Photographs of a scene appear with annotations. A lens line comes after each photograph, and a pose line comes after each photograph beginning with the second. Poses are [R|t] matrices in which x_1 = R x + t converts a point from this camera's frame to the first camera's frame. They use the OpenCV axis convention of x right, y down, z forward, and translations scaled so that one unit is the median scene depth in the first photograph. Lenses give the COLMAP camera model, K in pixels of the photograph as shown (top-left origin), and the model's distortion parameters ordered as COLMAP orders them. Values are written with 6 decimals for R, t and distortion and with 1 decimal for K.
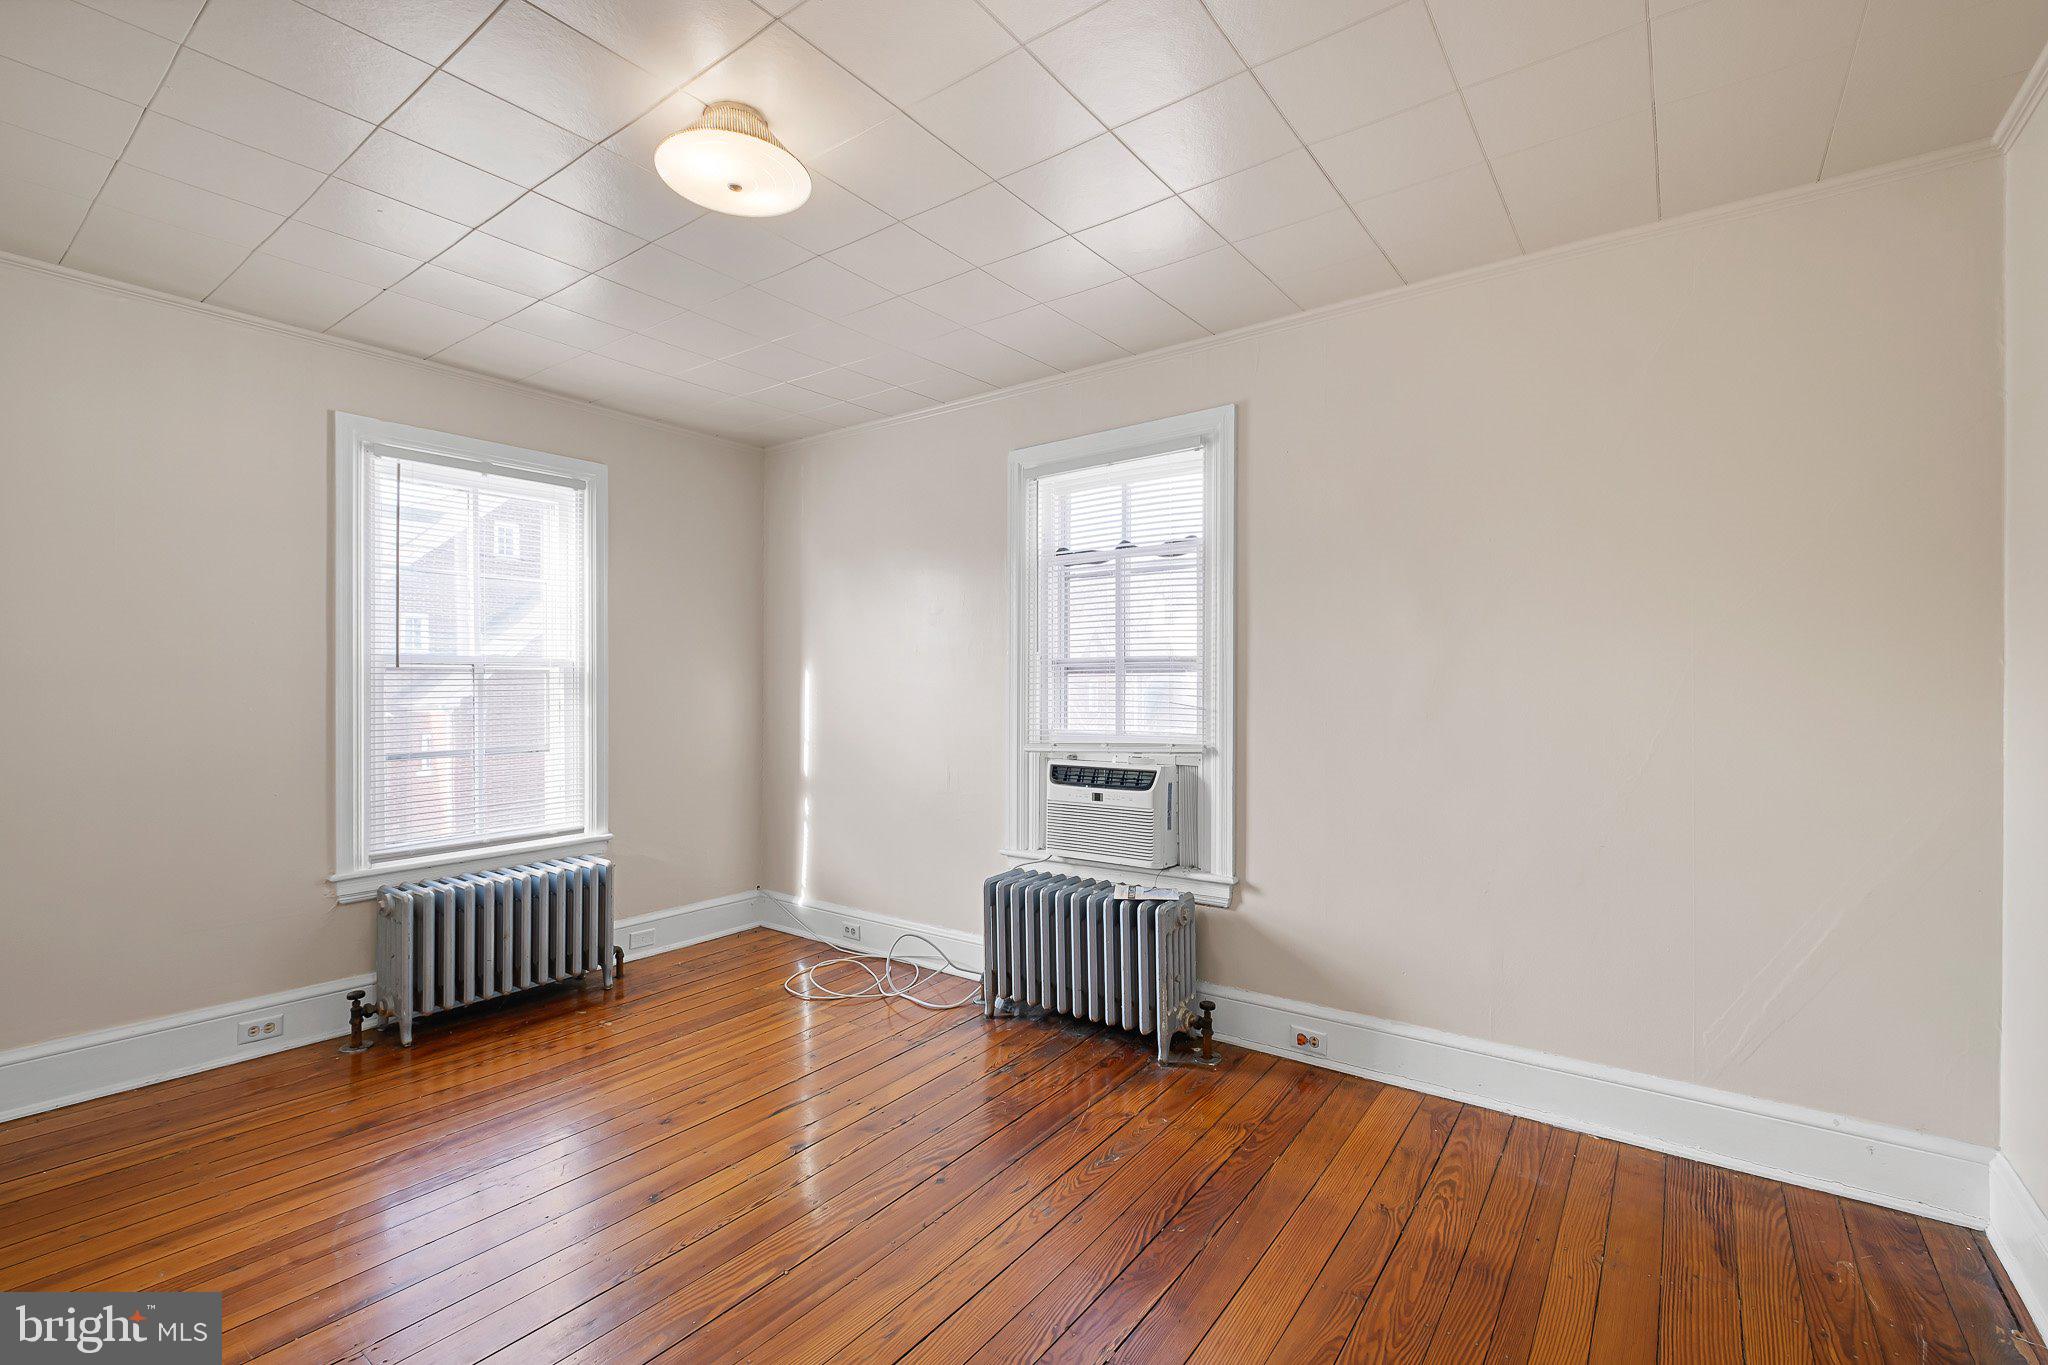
lens RADIAL K [[887.7, 0, 1029.0], [0, 887.7, 687.9], [0, 0, 1]] dist [-0.000521, -0.002351]
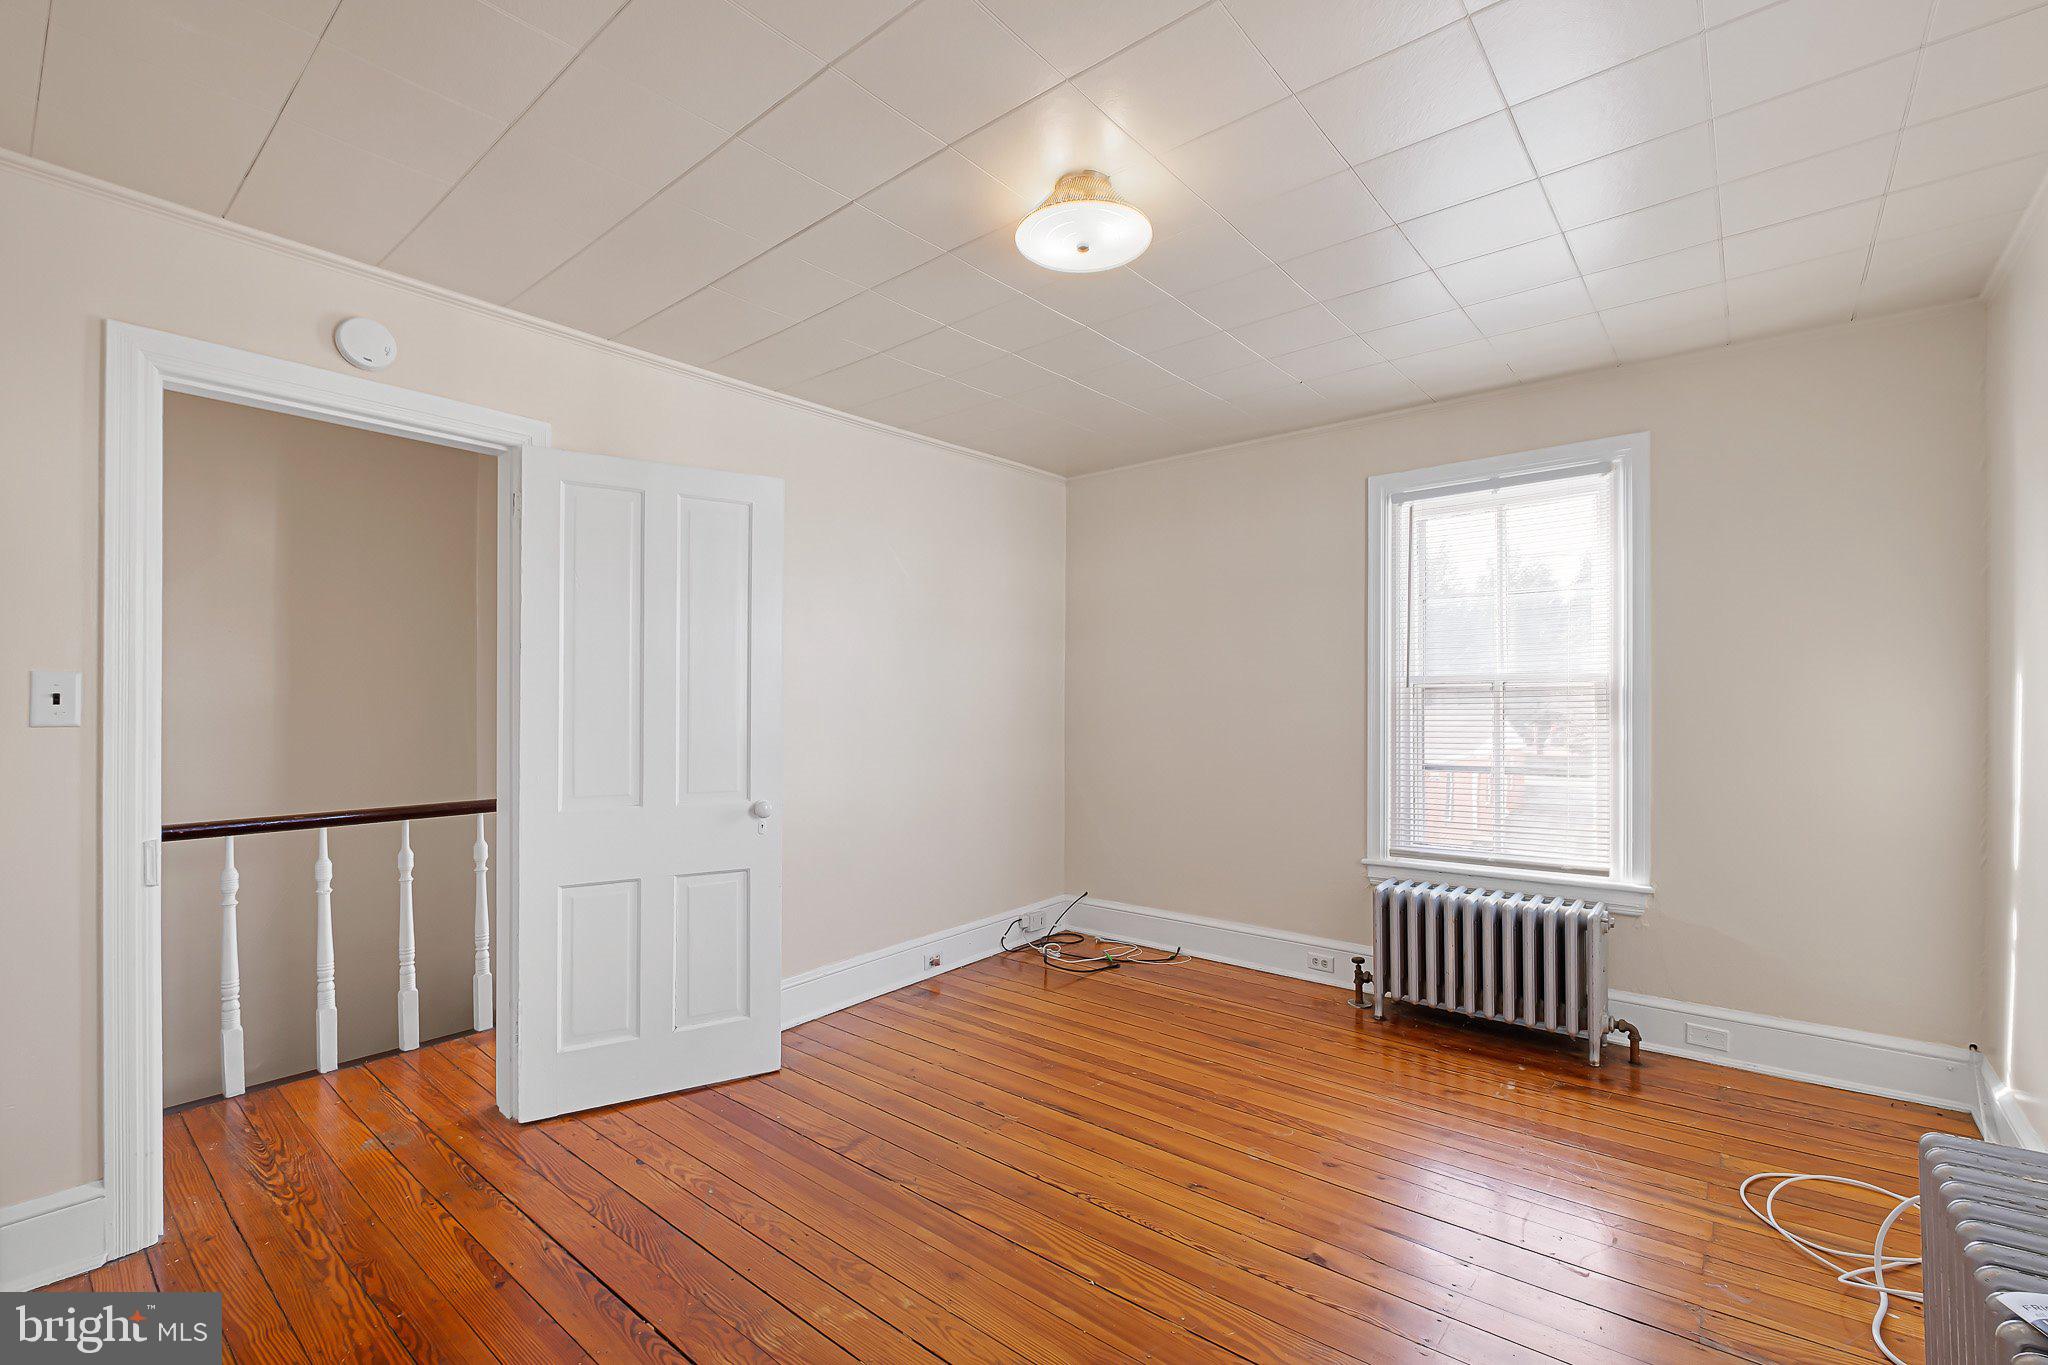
lens RADIAL K [[887.7, 0, 1025.1], [0, 887.7, 700.2], [0, 0, 1]] dist [-0.000521, -0.002351]
pose [[-0.058556, -0.001353, -0.998283, 0.441750], [0.001741, 0.999997, -0.001457, -0.005726], [0.998283, -0.001823, -0.058553, 0.578587]]
